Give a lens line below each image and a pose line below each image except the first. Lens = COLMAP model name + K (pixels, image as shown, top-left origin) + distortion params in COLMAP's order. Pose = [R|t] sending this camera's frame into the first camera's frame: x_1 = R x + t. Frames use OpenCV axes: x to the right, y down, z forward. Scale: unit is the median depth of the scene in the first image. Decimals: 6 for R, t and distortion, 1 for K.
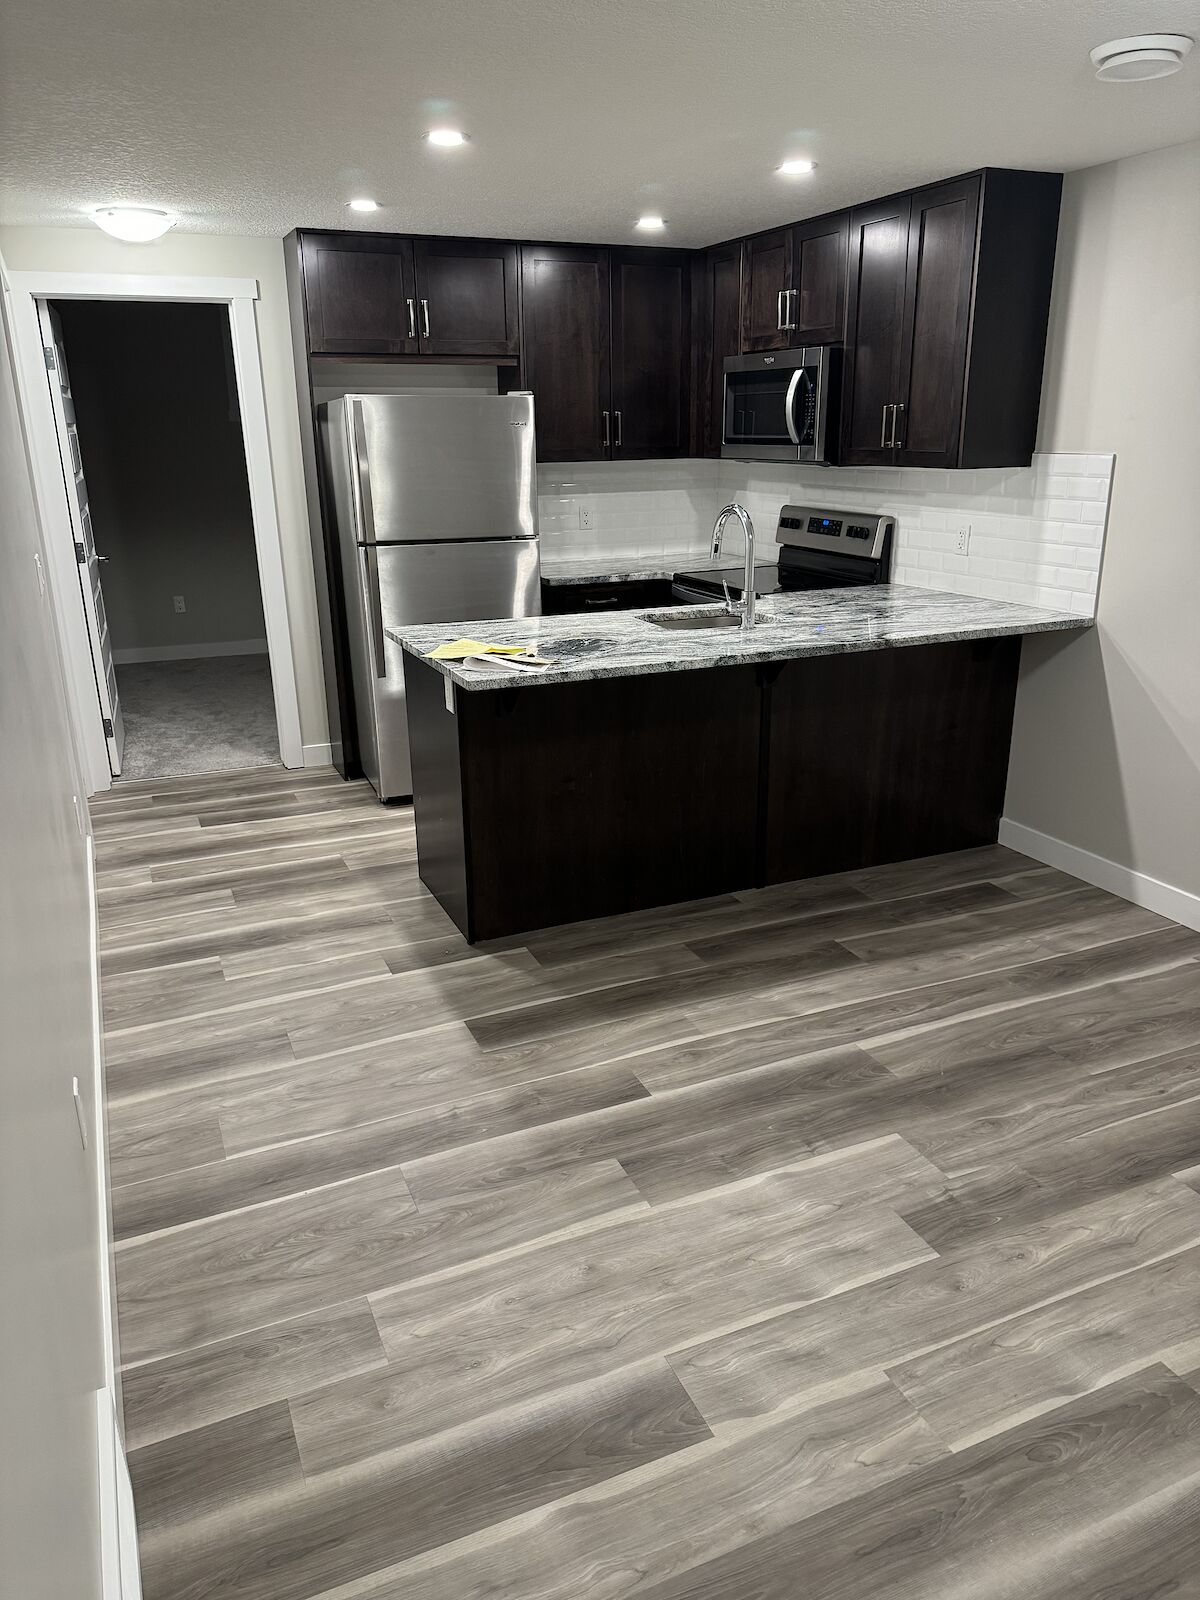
lens RADIAL K [[1138.6, 0, 598.6], [0, 1138.6, 805.0], [0, 0, 1]] dist [0.045273, -0.028962]
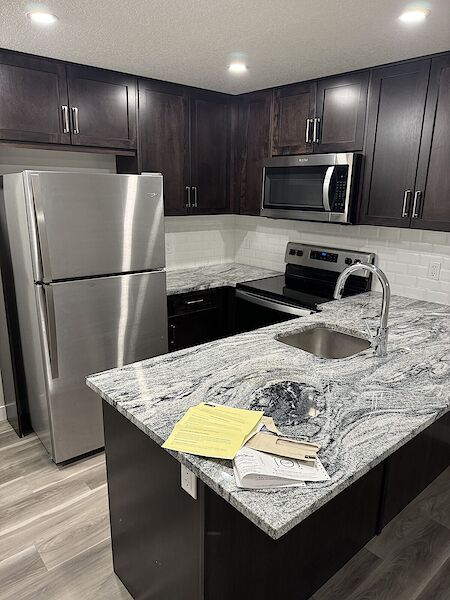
lens RADIAL K [[427.0, 0, 226.9], [0, 427.0, 299.4], [0, 0, 1]] dist [0.045273, -0.028962]
pose [[0.952648, -0.051359, 0.299707, -0.139450], [0.069994, 0.996203, -0.051769, -0.155973], [-0.295910, 0.070295, 0.952626, 0.433838]]
